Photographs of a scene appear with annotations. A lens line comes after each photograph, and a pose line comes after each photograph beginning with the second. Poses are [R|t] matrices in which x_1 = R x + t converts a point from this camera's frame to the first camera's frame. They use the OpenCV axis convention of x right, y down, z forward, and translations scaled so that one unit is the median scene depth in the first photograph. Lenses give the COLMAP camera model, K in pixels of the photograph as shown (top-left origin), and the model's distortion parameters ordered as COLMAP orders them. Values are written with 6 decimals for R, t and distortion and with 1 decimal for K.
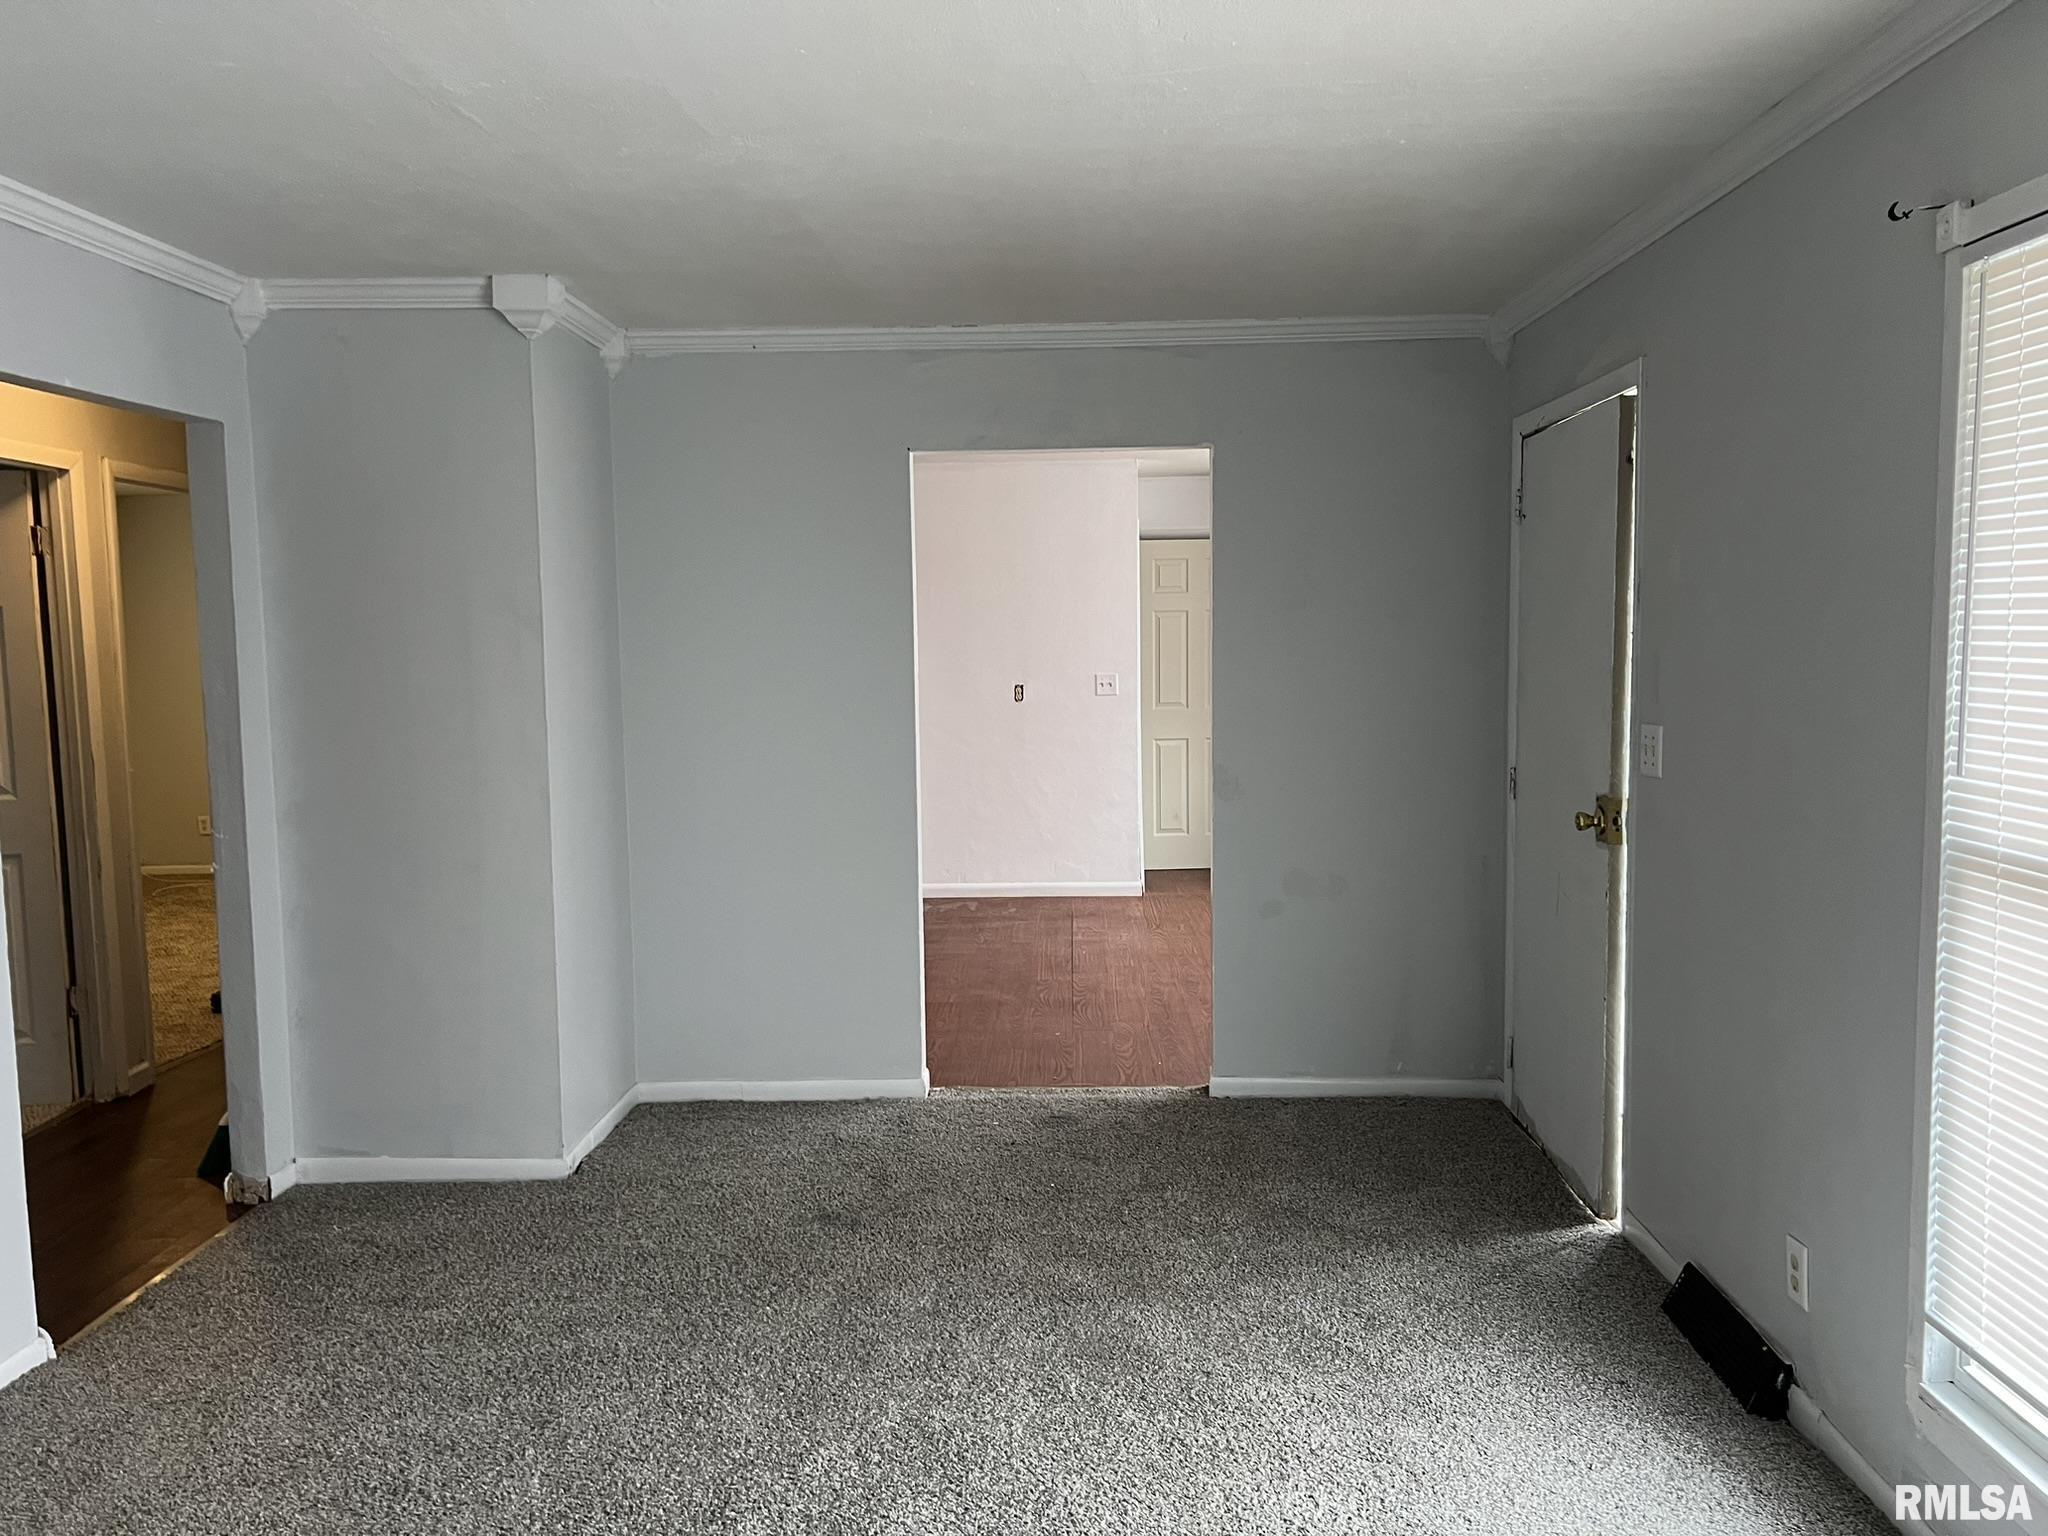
lens RADIAL K [[1537.9, 0, 1024.0], [0, 1537.9, 768.0], [0, 0, 1]] dist [0.057085, -0.010725]
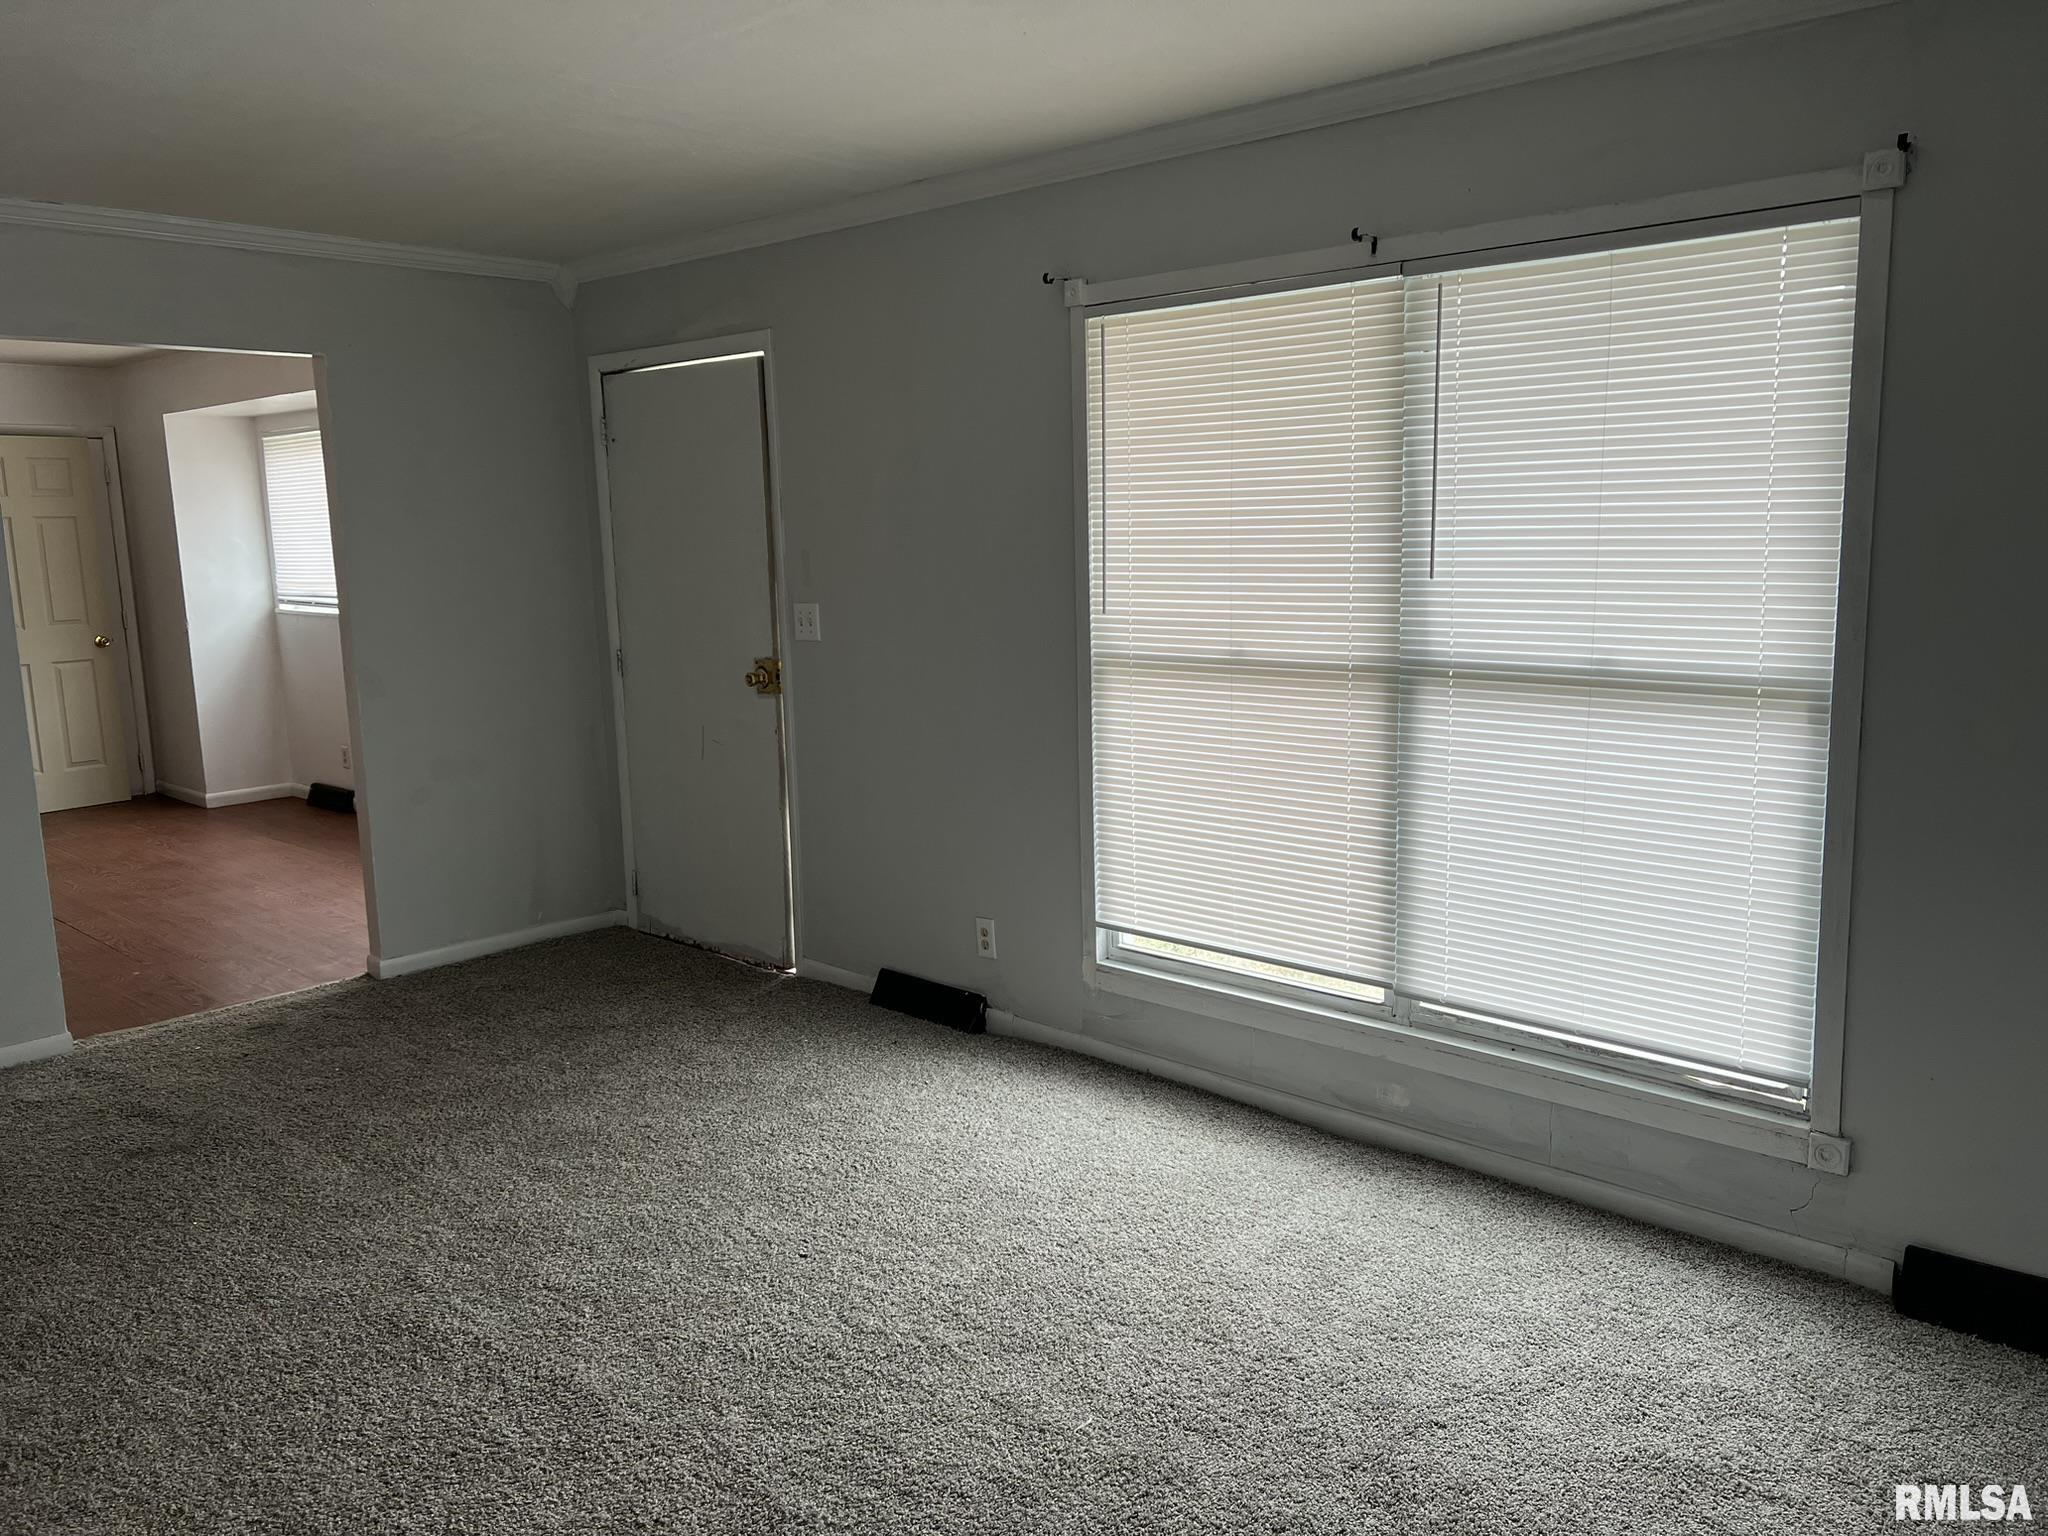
lens RADIAL K [[1518.9, 0, 1024.0], [0, 1518.9, 768.0], [0, 0, 1]] dist [0.083089, -0.098493]
pose [[0.665257, -0.119643, 0.736966, -0.452105], [0.078553, 0.992815, 0.090270, 0.010248], [-0.742471, -0.002162, 0.669875, -0.048695]]
